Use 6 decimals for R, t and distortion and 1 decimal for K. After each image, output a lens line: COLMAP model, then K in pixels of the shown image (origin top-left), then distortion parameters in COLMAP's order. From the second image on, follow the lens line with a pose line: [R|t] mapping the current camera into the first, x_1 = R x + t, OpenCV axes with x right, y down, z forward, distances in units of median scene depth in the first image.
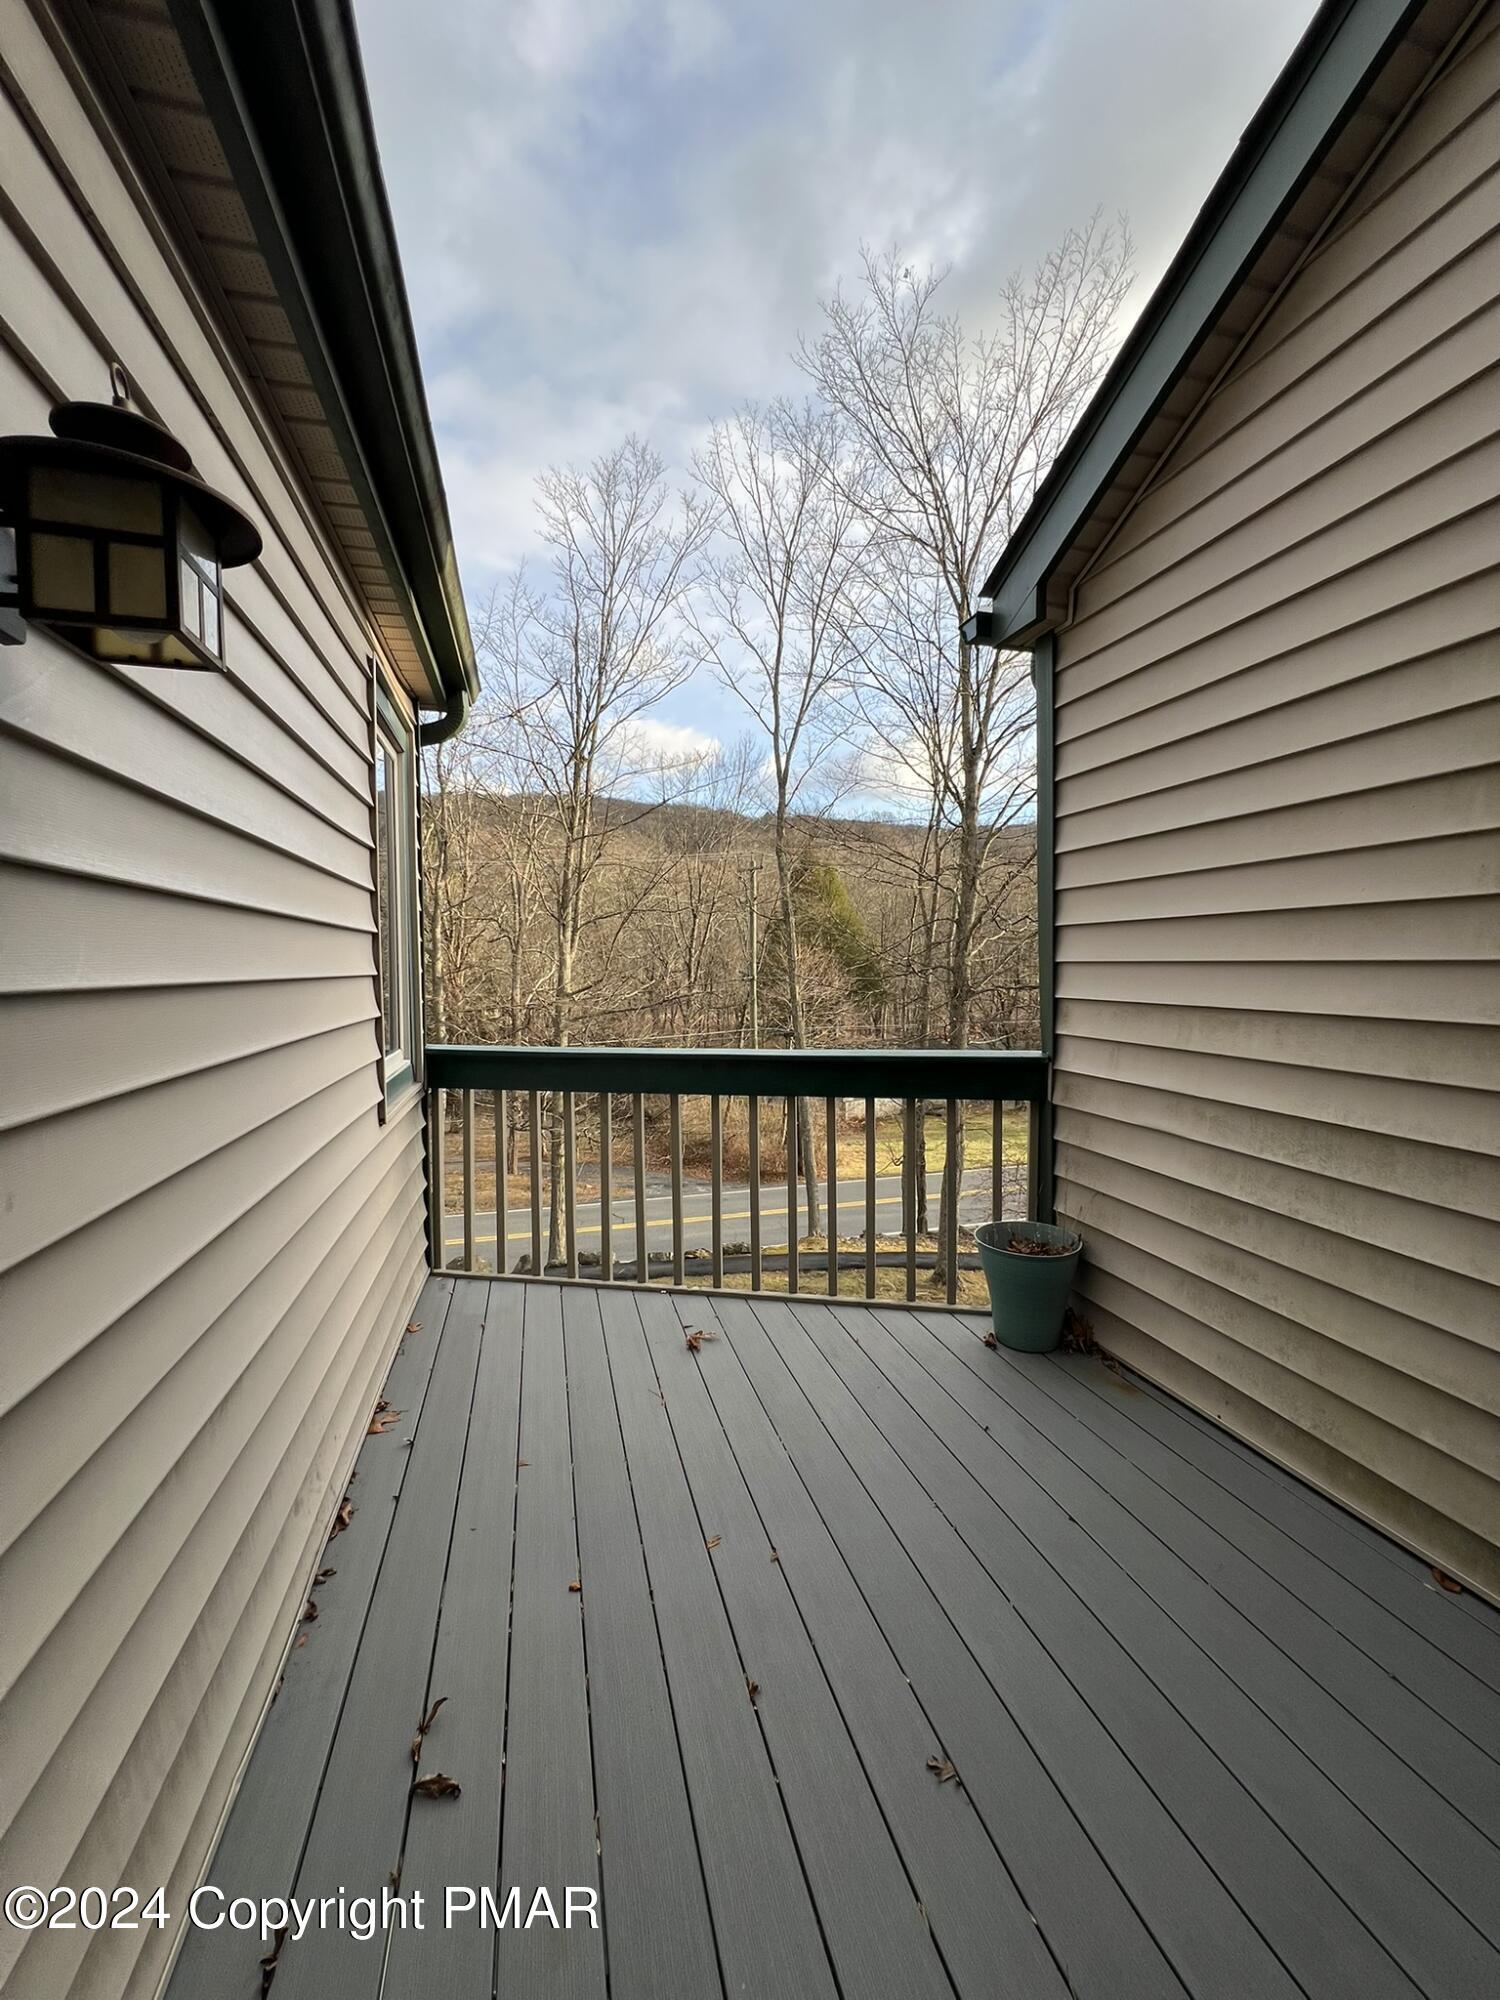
lens RADIAL K [[799.0, 0, 751.5], [0, 799.0, 998.8], [0, 0, 1]] dist [-0.001835, 0.000143]
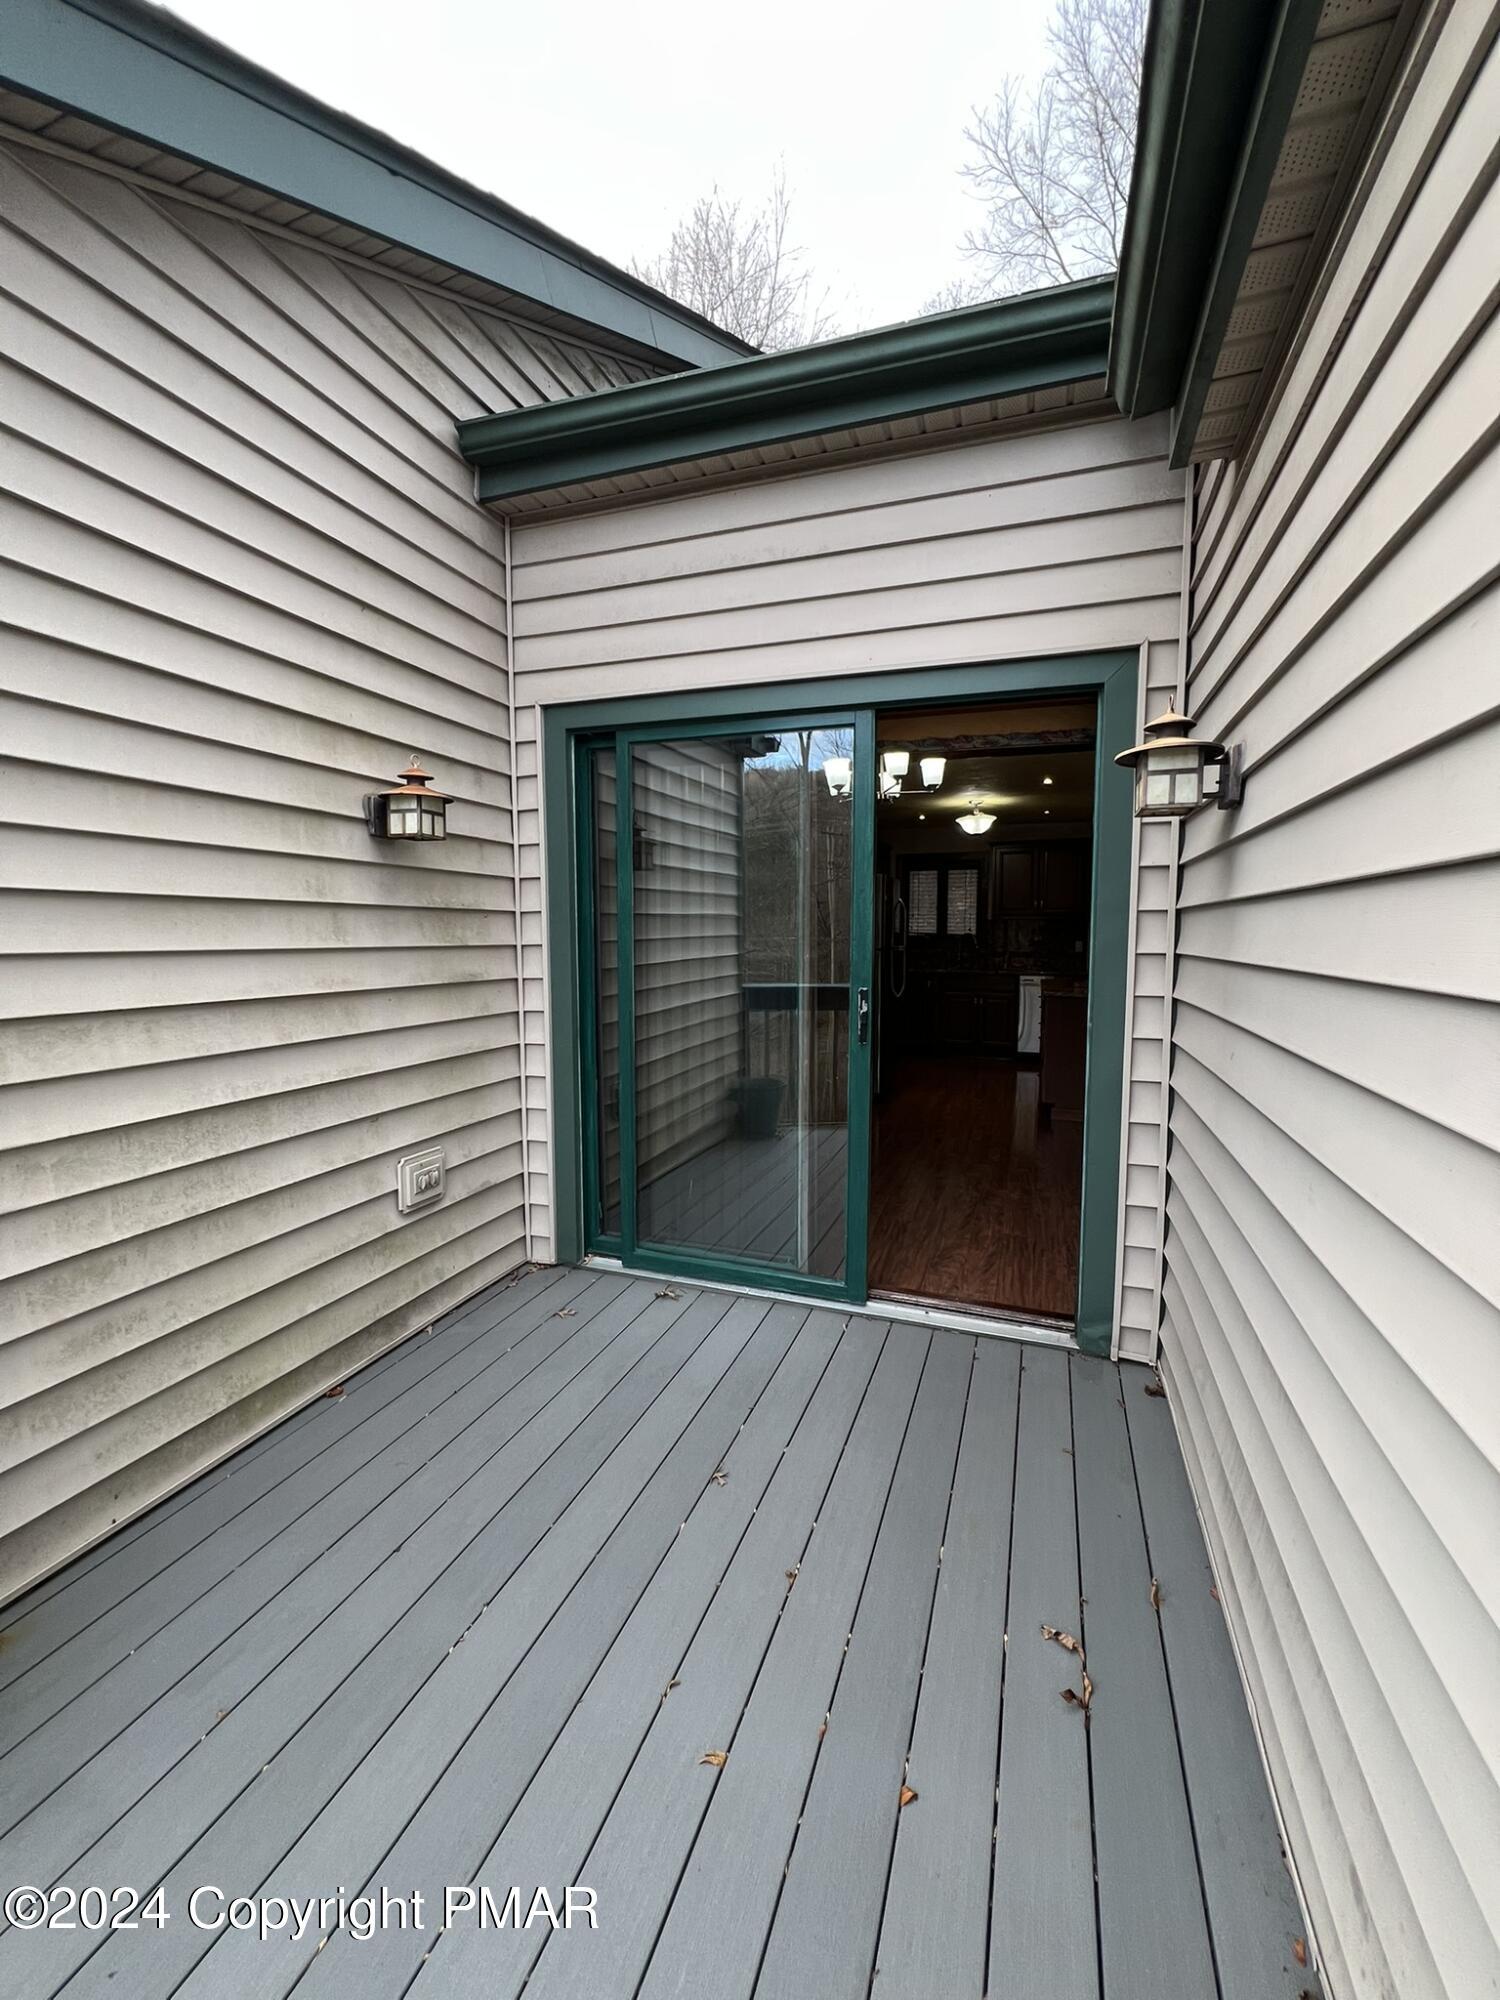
lens RADIAL K [[799.0, 0, 758.0], [0, 799.0, 999.6], [0, 0, 1]] dist [-0.001835, 0.000143]
pose [[-0.820630, -0.042488, 0.569879, -0.430430], [0.028792, 0.992892, 0.115487, -0.080366], [-0.570735, 0.111180, -0.813573, 1.380841]]
